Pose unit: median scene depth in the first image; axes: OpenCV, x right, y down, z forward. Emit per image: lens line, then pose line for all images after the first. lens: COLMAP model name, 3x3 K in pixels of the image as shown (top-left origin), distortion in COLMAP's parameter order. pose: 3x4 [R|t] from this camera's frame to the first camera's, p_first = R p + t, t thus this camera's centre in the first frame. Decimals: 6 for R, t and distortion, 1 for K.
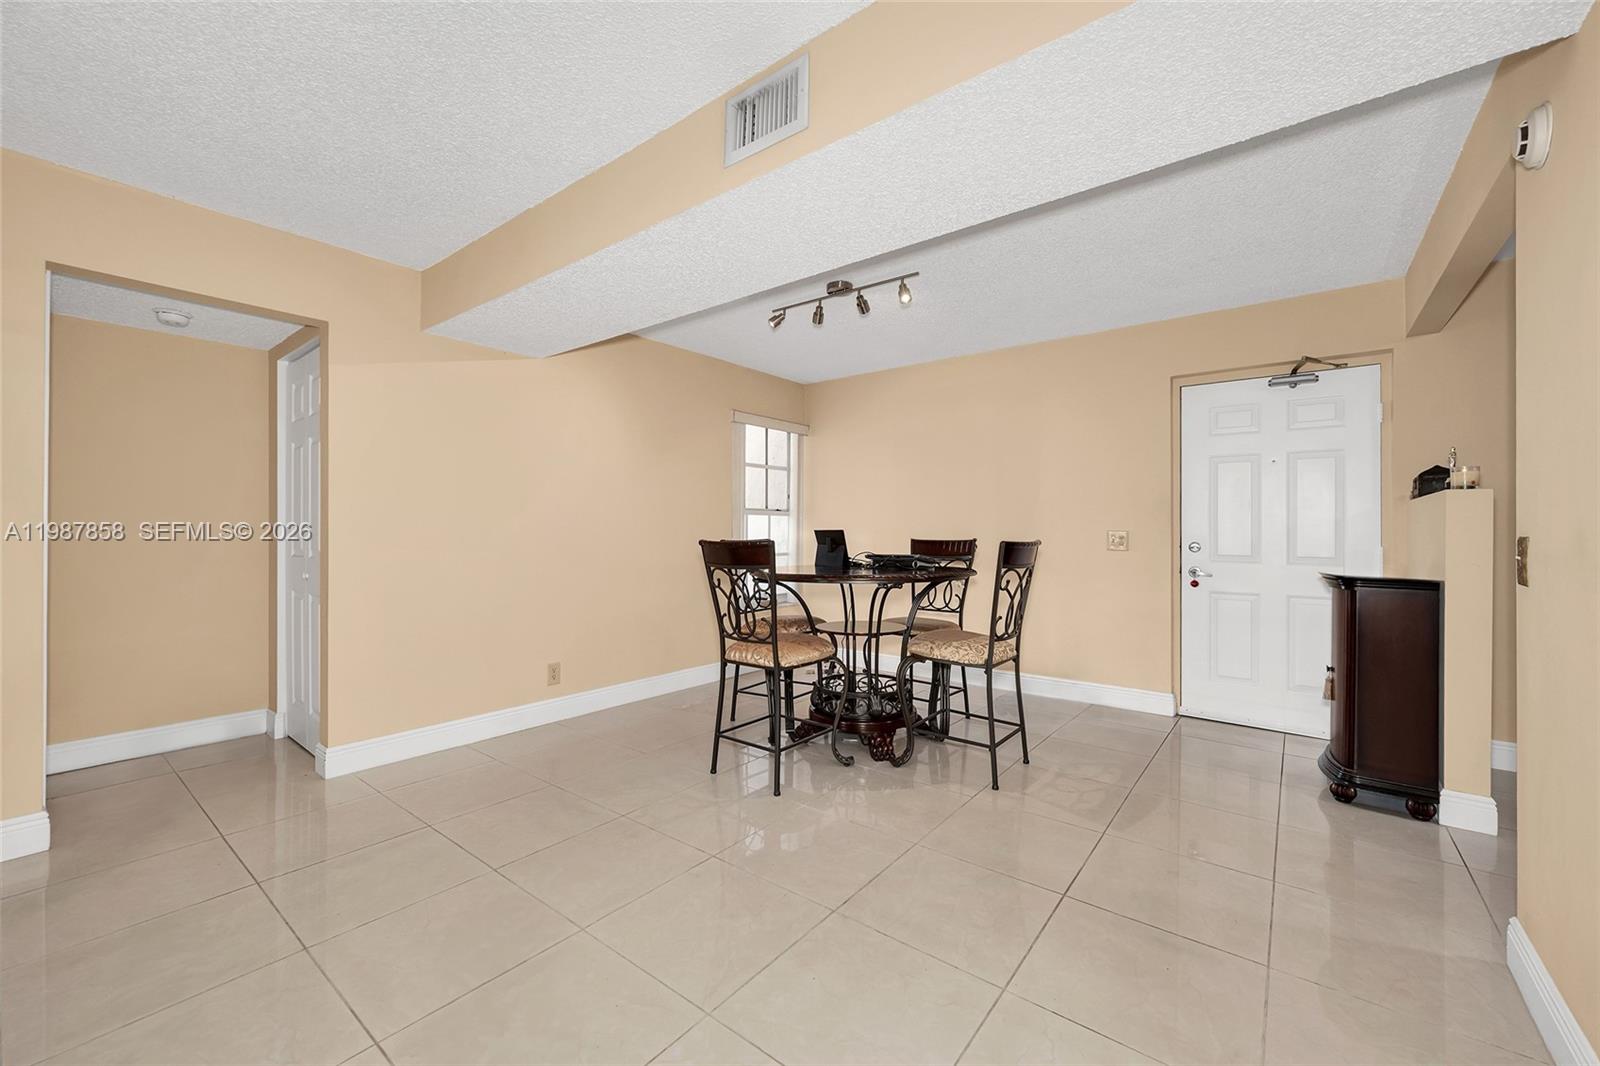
lens RADIAL K [[638.1, 0, 802.1], [0, 638.1, 522.9], [0, 0, 1]] dist [-0.003620, -0.000206]
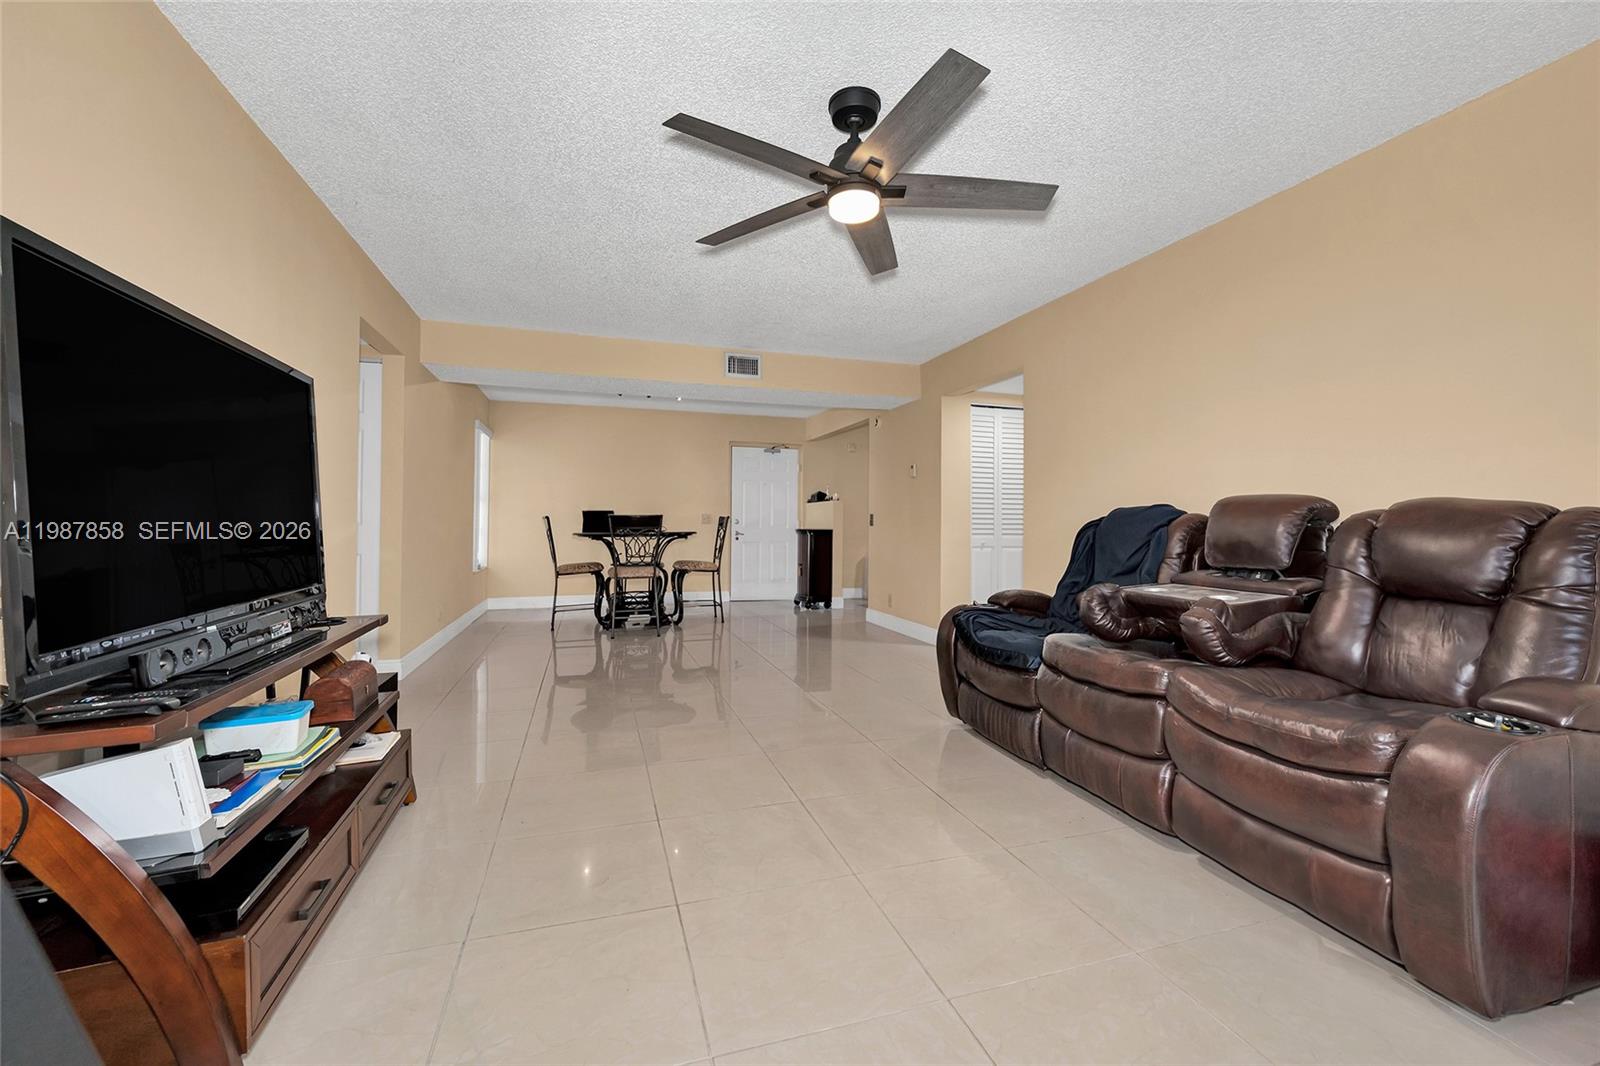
lens RADIAL K [[638.1, 0, 803.4], [0, 638.1, 521.3], [0, 0, 1]] dist [-0.003620, -0.000206]
pose [[0.557514, -0.000028, 0.830167, -1.277727], [-0.011043, 0.999911, 0.007451, 0.022448], [-0.830094, -0.013322, 0.557465, -0.476001]]
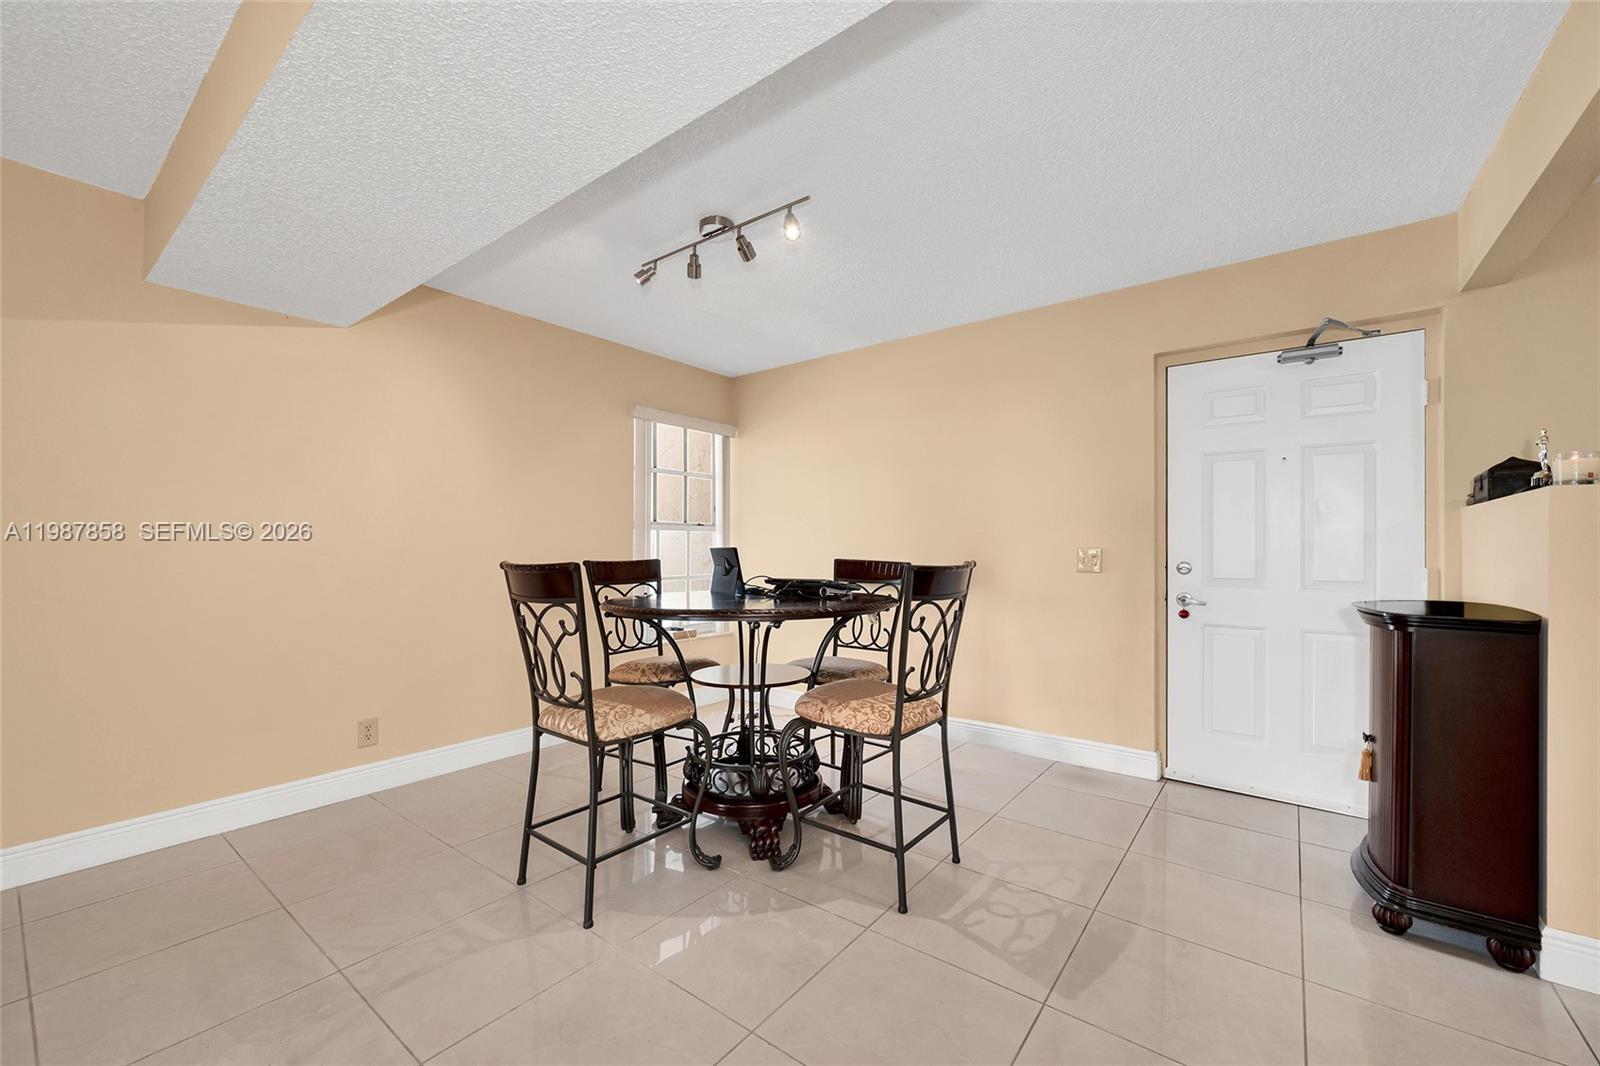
lens RADIAL K [[638.1, 0, 802.8], [0, 638.1, 544.1], [0, 0, 1]] dist [-0.003620, -0.000206]
pose [[0.999957, -0.002538, 0.008900, 0.159731], [0.002491, 0.999983, 0.005266, 0.003420], [-0.008913, -0.005244, 0.999947, 0.251145]]
